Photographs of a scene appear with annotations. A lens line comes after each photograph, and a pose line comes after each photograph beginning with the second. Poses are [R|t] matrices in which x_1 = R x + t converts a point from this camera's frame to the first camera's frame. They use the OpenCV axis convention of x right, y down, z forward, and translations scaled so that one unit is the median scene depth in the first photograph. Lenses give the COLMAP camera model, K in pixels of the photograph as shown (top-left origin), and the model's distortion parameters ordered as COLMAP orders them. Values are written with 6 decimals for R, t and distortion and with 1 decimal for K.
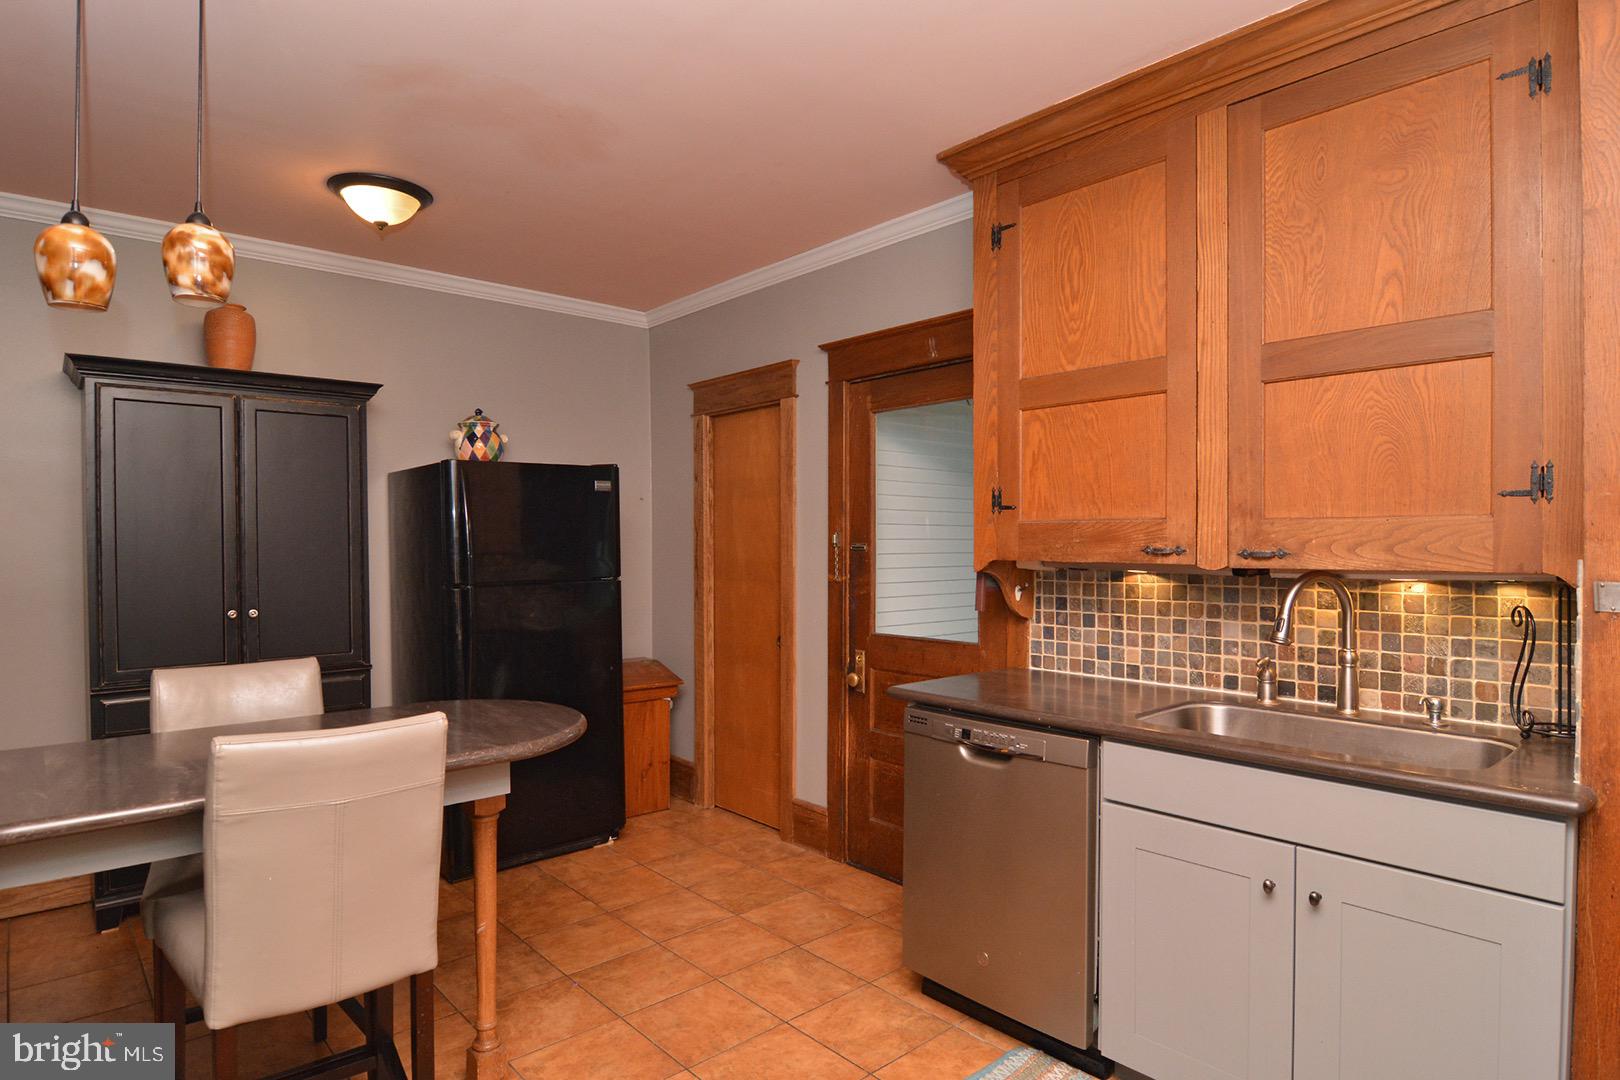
lens RADIAL K [[912.4, 0, 806.8], [0, 912.4, 544.2], [0, 0, 1]] dist [-0.015305, -0.000349]
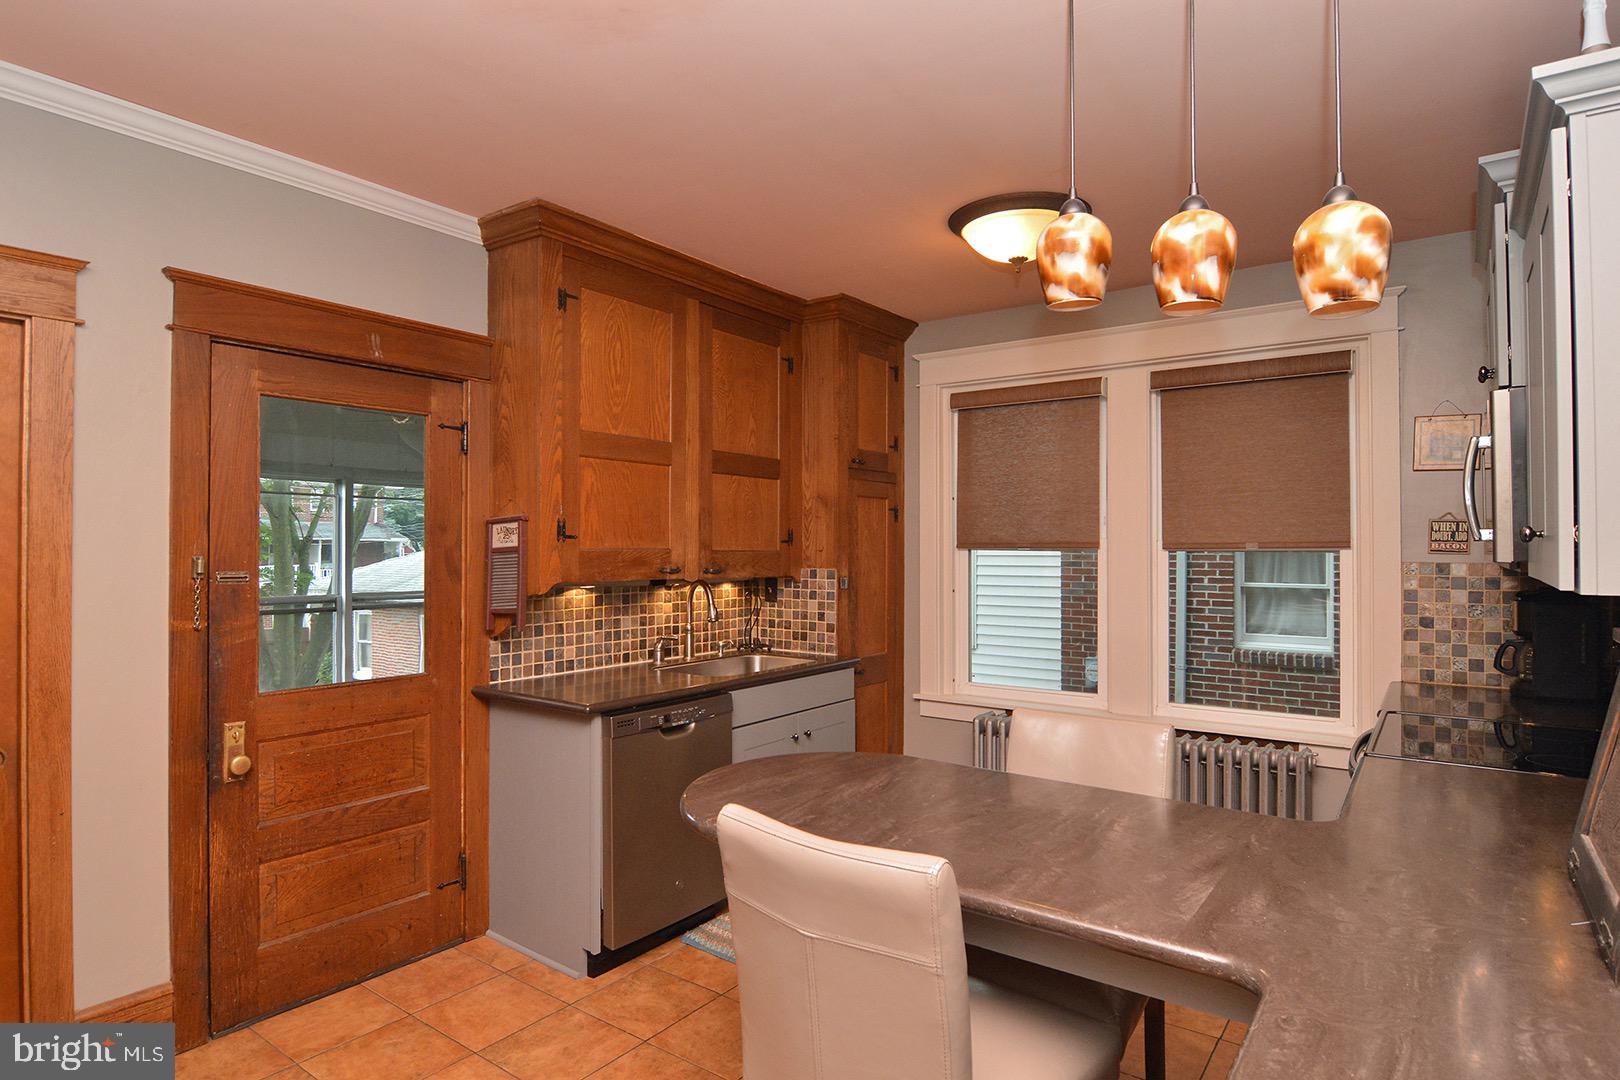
lens RADIAL K [[879.4, 0, 807.3], [0, 879.4, 544.1], [0, 0, 1]] dist [-0.015744, -0.001691]
pose [[-0.222034, 0.006623, 0.975016, -0.951249], [0.001744, 0.999978, -0.006395, -0.023810], [-0.975037, 0.000280, -0.222040, 0.966229]]
